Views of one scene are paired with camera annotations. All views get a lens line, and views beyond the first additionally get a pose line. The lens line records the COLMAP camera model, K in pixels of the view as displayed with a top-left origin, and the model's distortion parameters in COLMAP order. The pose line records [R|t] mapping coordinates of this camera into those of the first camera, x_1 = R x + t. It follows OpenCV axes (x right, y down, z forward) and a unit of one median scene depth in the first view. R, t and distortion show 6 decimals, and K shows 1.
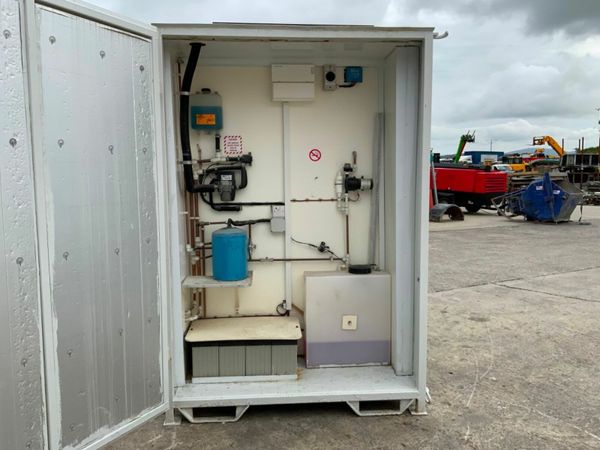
lens RADIAL K [[497.5, 0, 300.0], [0, 497.5, 225.0], [0, 0, 1]] dist [0.065827, -0.138773]
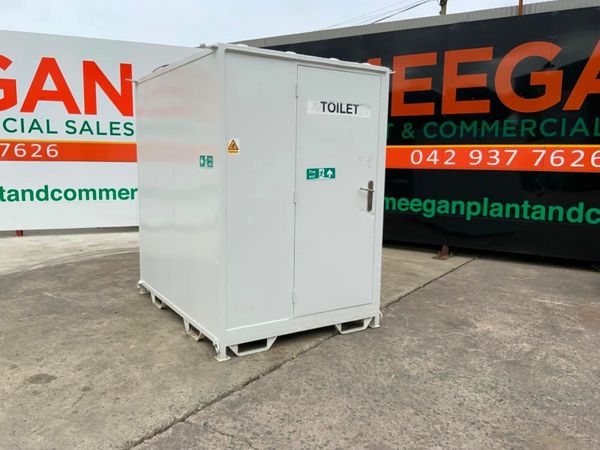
lens RADIAL K [[496.3, 0, 299.9], [0, 496.3, 226.3], [0, 0, 1]] dist [0.084458, -0.172655]
pose [[-0.881440, 0.052020, -0.469423, 0.529677], [-0.063523, 0.971827, 0.226973, -0.275089], [0.468005, 0.229882, -0.853303, 2.522556]]
